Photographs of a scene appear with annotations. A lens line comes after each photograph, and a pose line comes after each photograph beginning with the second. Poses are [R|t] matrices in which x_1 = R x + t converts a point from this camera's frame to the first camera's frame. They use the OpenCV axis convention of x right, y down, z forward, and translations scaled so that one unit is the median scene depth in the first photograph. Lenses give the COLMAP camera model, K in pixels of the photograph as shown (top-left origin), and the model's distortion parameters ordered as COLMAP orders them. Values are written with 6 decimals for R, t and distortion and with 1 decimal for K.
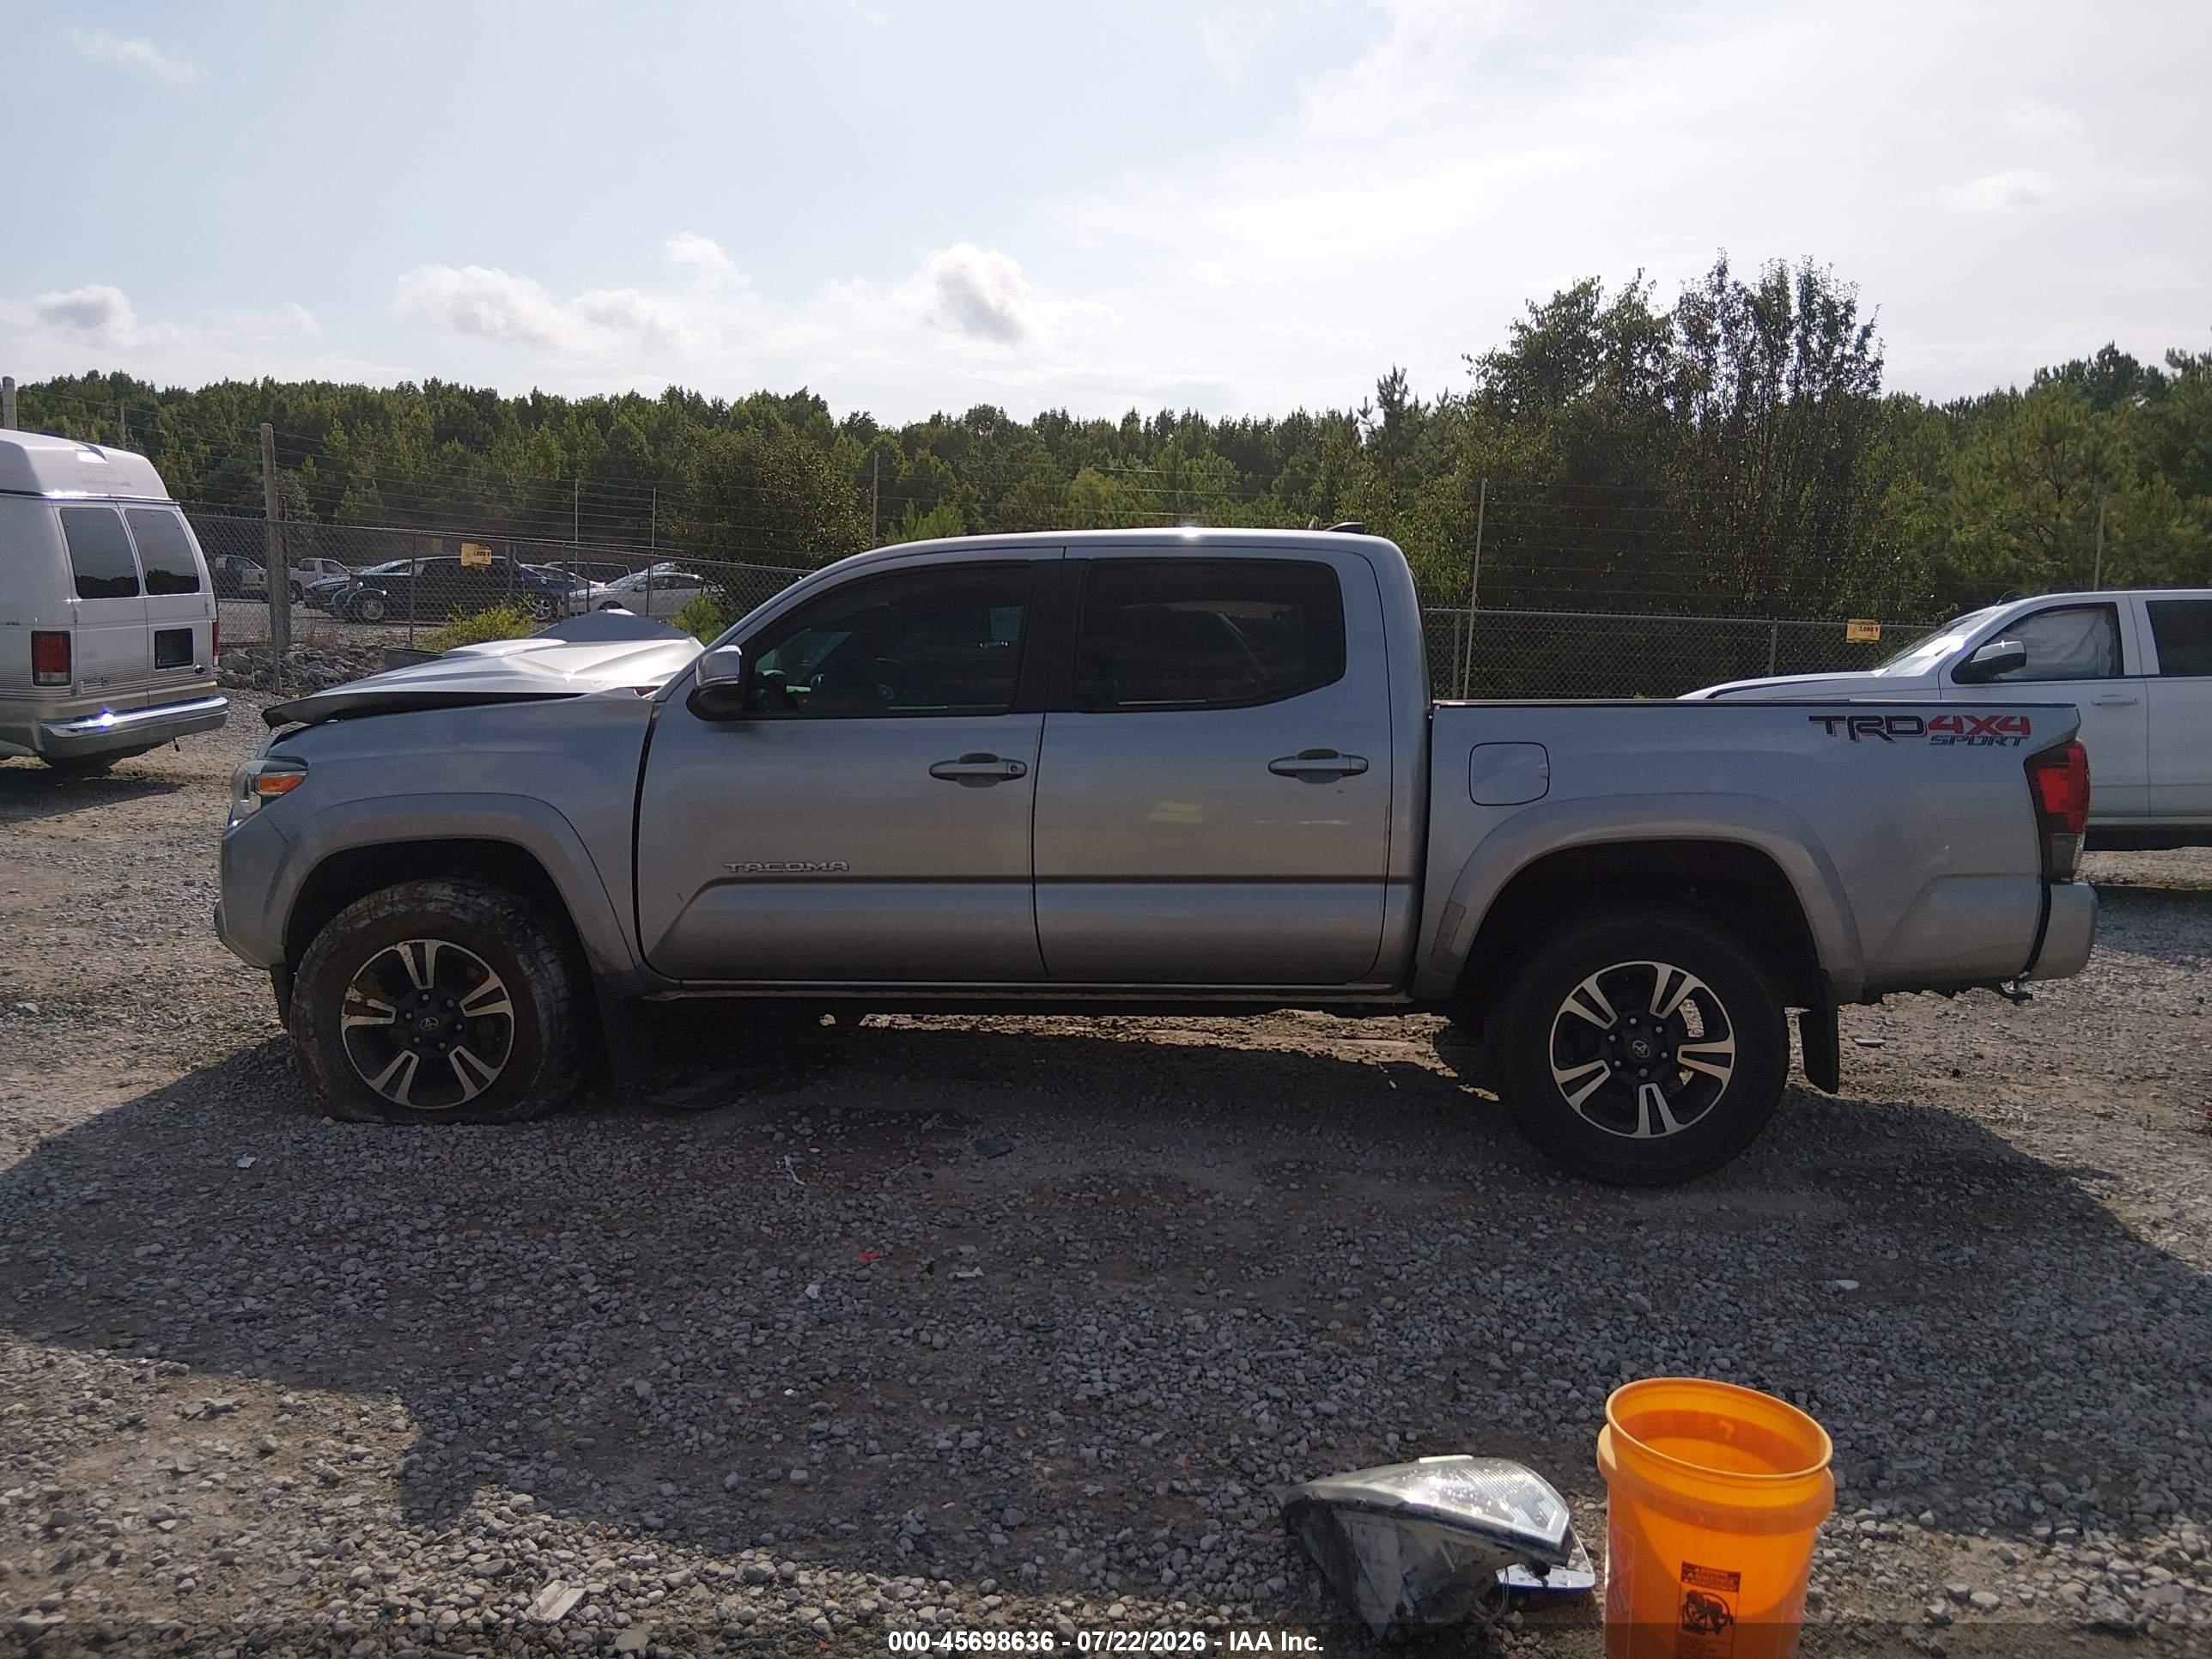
lens RADIAL K [[1700.9, 0, 1106.0], [0, 1700.9, 829.5], [0, 0, 1]] dist [0.089305, -0.192804]
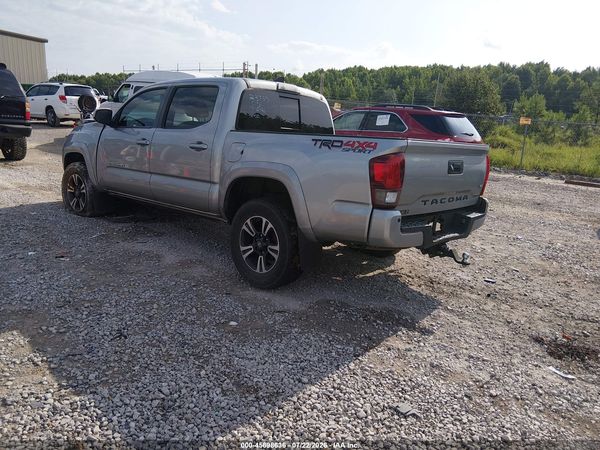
lens RADIAL K [[461.5, 0, 299.6], [0, 461.5, 223.0], [0, 0, 1]] dist [0.074484, -0.126394]
pose [[0.793114, 0.154014, -0.589279, 0.749505], [-0.109829, 0.987806, 0.110353, -0.009462], [0.599089, -0.022802, 0.800358, 0.325628]]
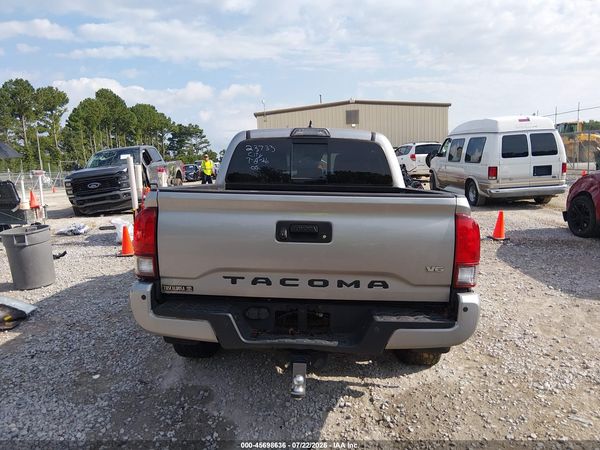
lens RADIAL K [[461.5, 0, 299.6], [0, 461.5, 223.0], [0, 0, 1]] dist [0.074484, -0.126394]
pose [[0.031041, 0.102765, -0.994221, 0.936735], [-0.101966, 0.989837, 0.099129, -0.089404], [0.994304, 0.098300, 0.041204, 0.990257]]
